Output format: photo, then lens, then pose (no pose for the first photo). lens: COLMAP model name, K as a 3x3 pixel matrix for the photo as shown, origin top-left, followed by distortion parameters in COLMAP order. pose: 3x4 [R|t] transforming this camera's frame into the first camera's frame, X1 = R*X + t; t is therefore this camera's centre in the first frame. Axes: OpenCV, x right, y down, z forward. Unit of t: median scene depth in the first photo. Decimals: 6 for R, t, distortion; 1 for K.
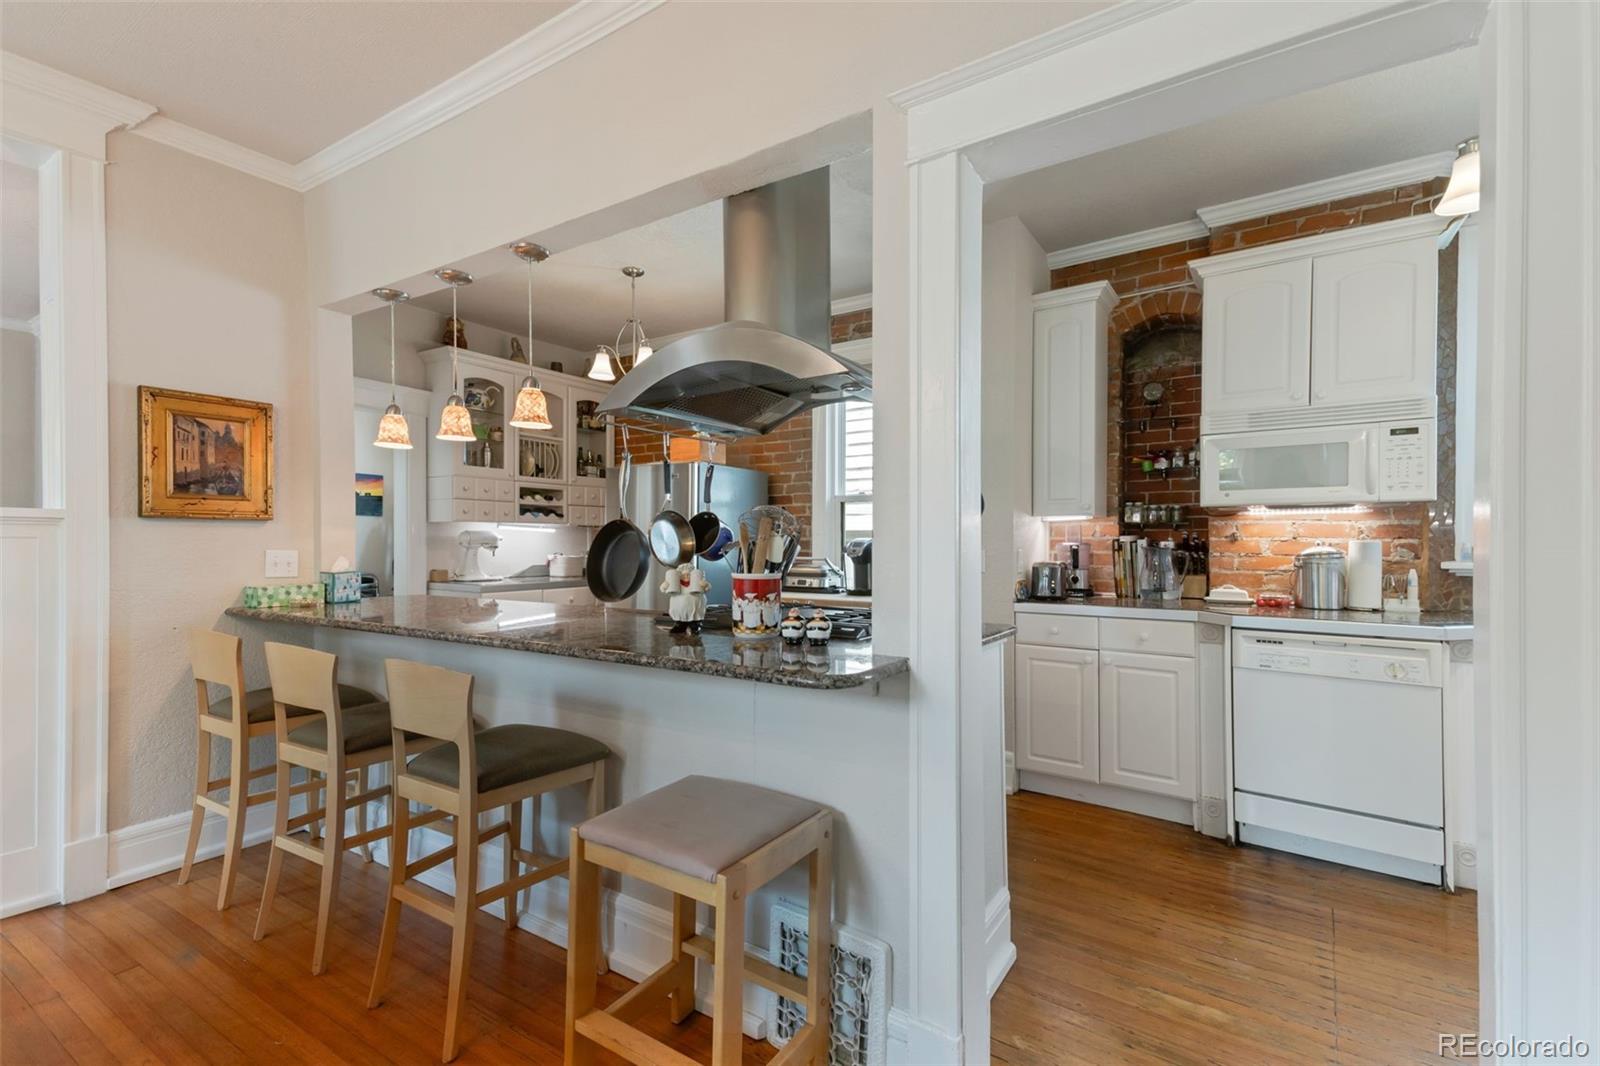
lens RADIAL K [[711.1, 0, 800.0], [0, 711.1, 533.0], [0, 0, 1]] dist [0.030198, -0.000019]
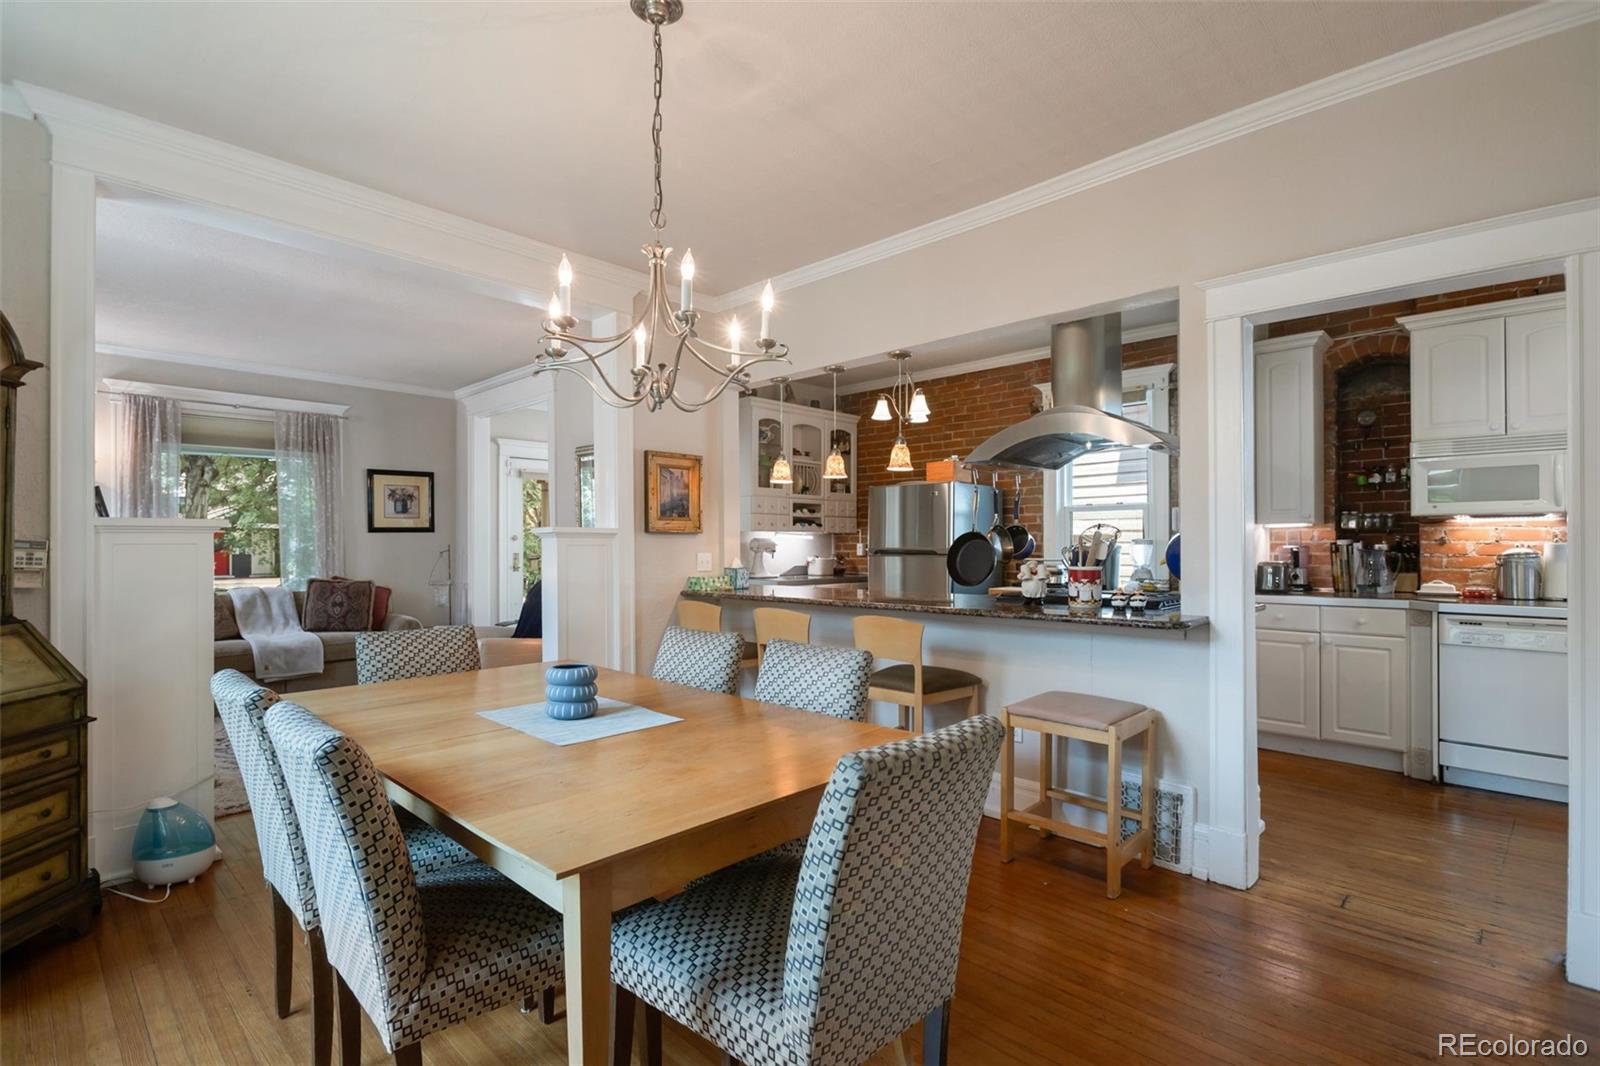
lens RADIAL K [[719.6, 0, 805.1], [0, 719.6, 536.0], [0, 0, 1]] dist [0.000898, -0.009570]
pose [[0.979399, -0.006835, -0.201818, -0.198707], [0.006613, 0.999977, -0.001776, -0.006959], [0.201825, 0.000405, 0.979421, -0.387751]]
